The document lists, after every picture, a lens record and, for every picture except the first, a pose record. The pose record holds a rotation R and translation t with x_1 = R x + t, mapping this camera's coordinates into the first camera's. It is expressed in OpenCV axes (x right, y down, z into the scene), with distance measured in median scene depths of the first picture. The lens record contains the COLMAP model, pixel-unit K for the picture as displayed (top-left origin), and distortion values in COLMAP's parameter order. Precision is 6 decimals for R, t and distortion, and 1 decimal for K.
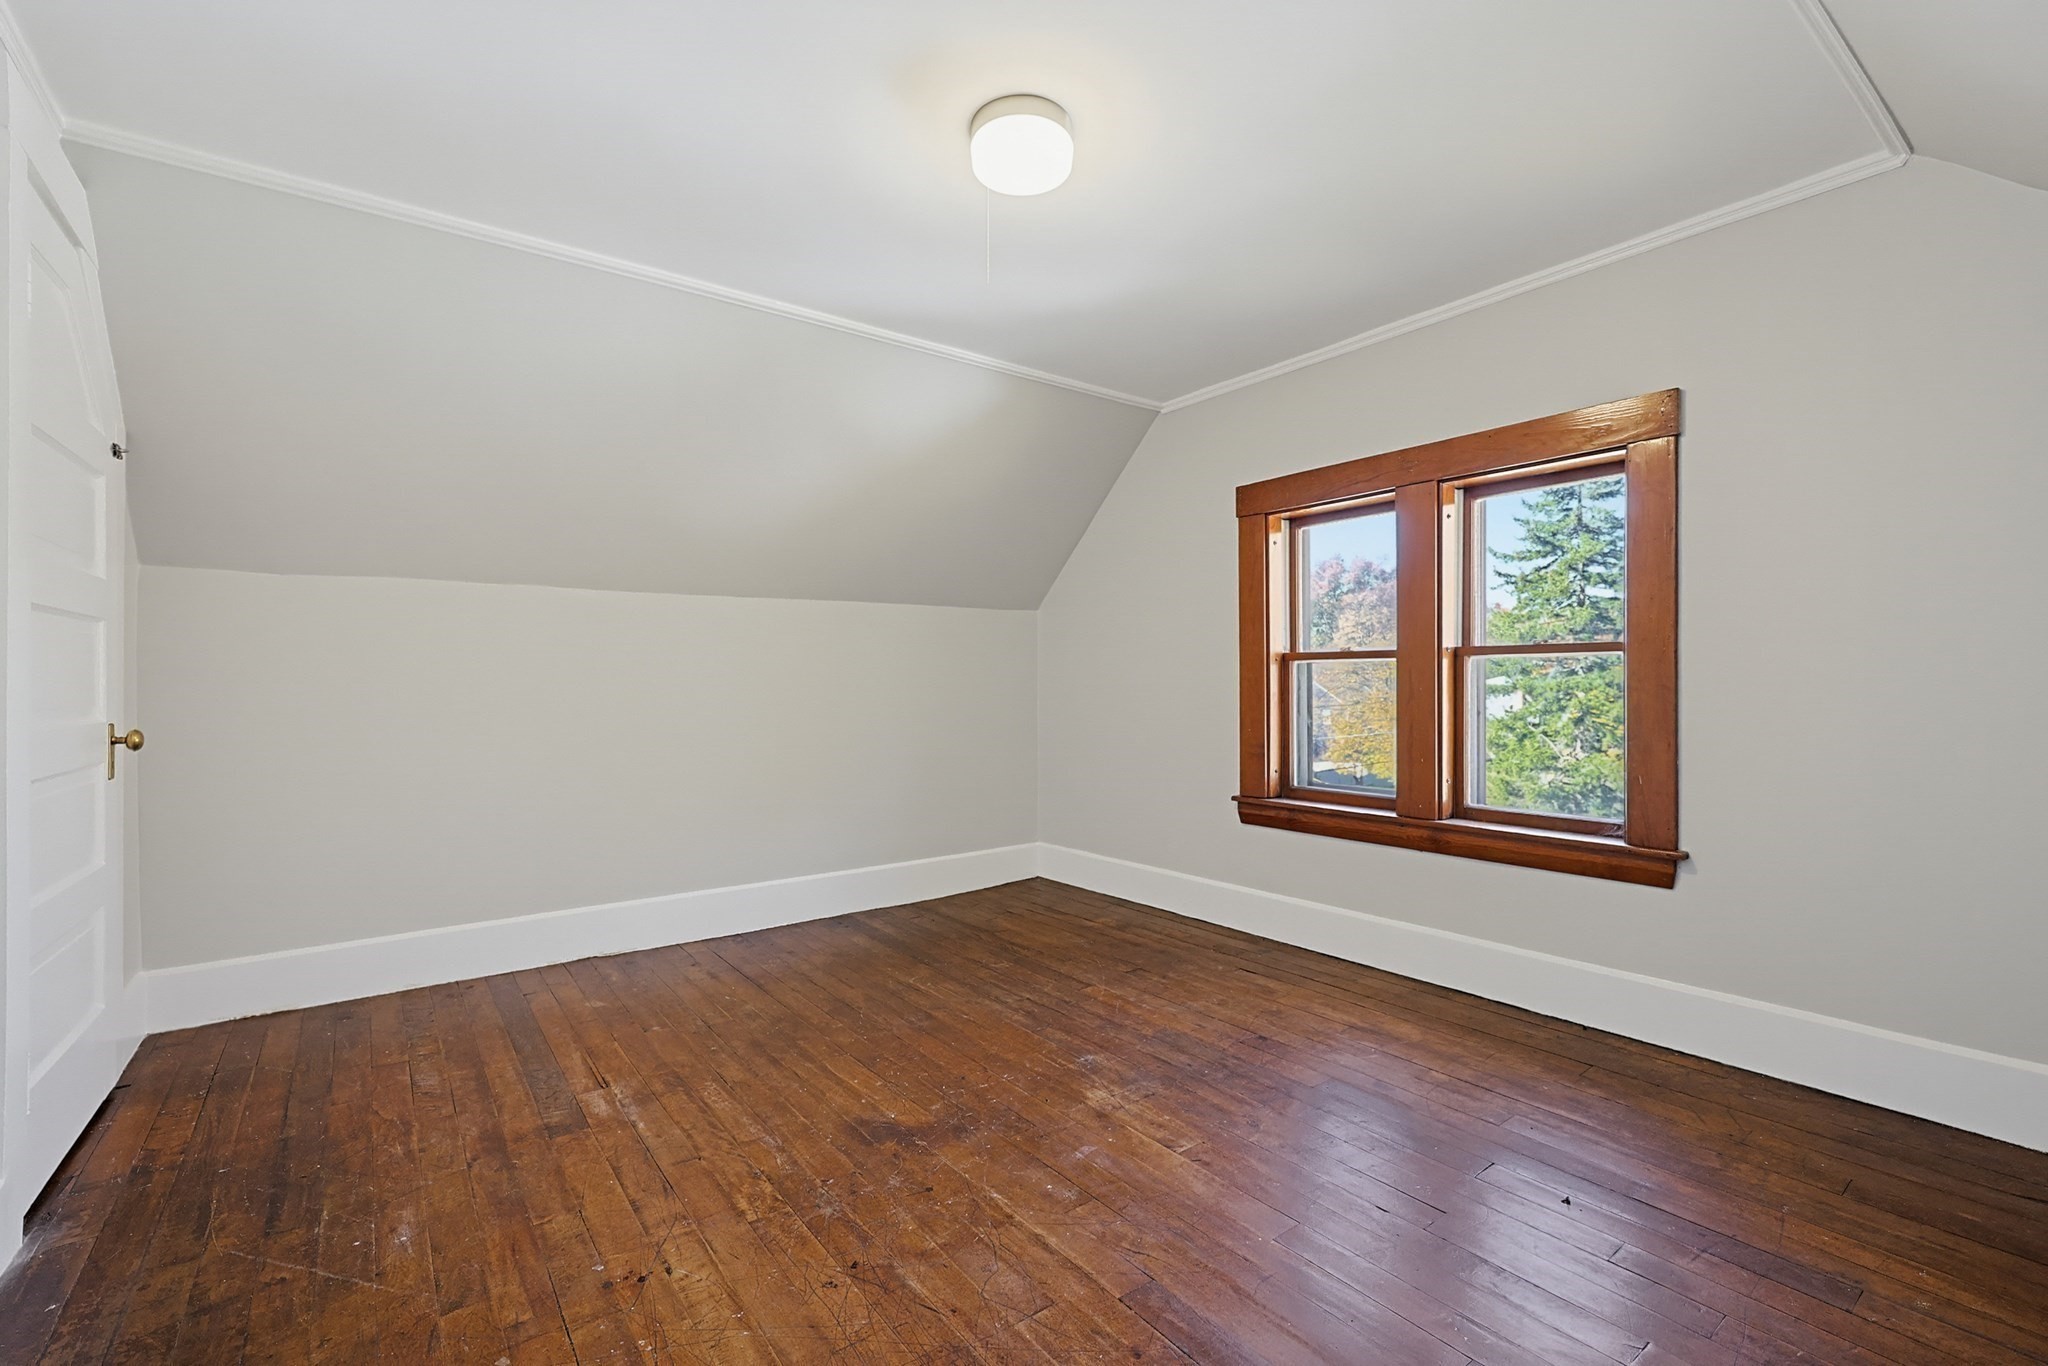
lens RADIAL K [[884.5, 0, 1024.8], [0, 884.5, 681.6], [0, 0, 1]] dist [0.000739, -0.000381]
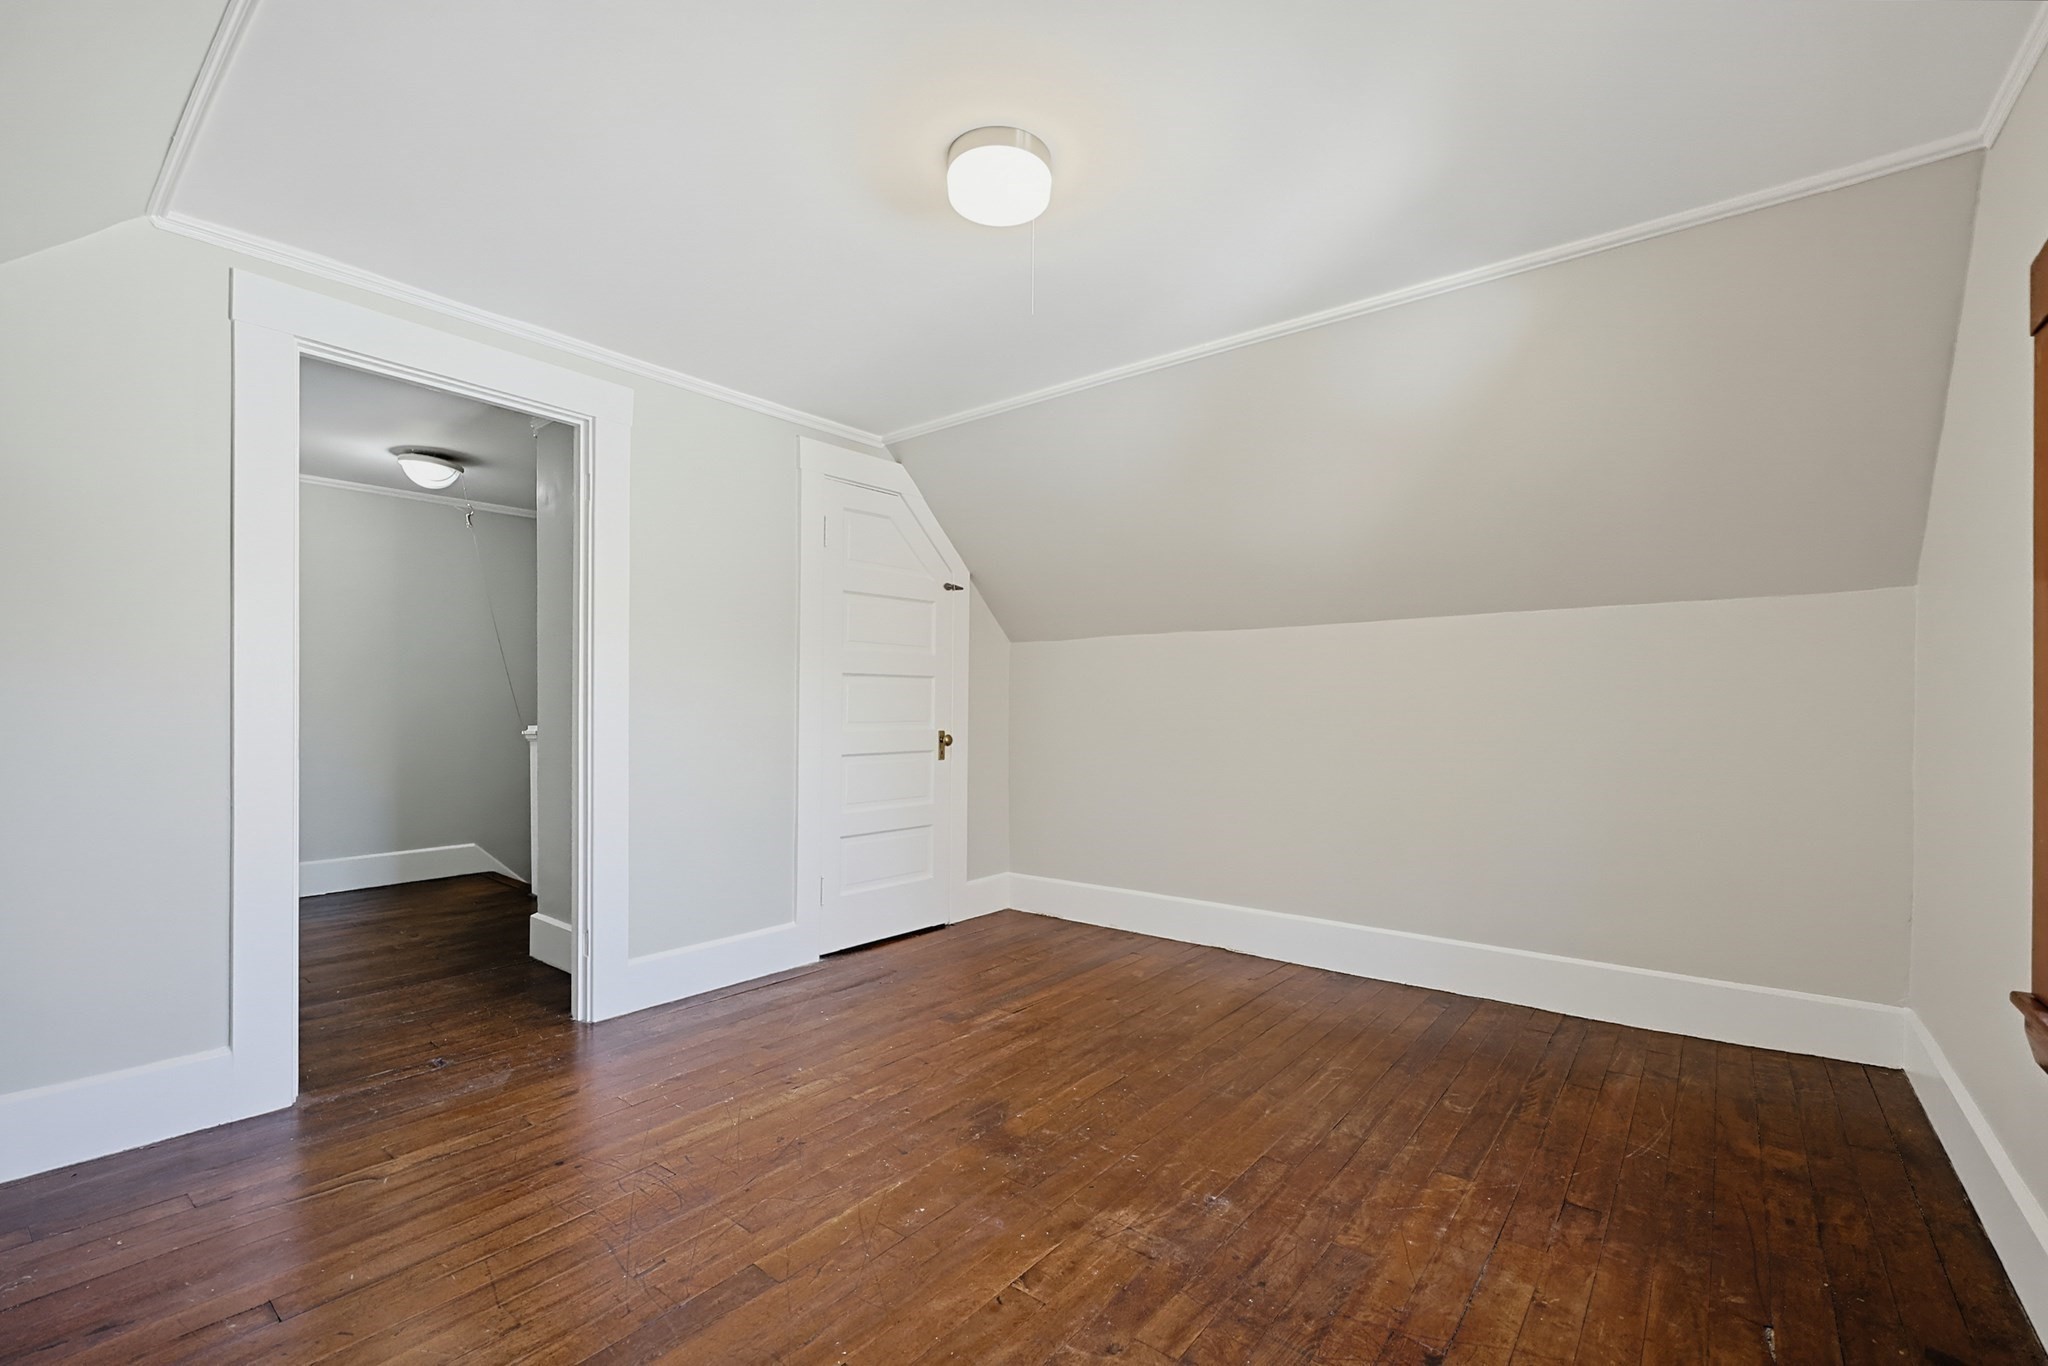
lens RADIAL K [[884.5, 0, 1023.6], [0, 884.5, 694.2], [0, 0, 1]] dist [0.000739, -0.000381]
pose [[0.250089, -0.007852, -0.968191, 0.717591], [-0.001411, 0.999963, -0.008474, -0.012963], [0.968222, 0.003486, 0.250069, 0.580979]]
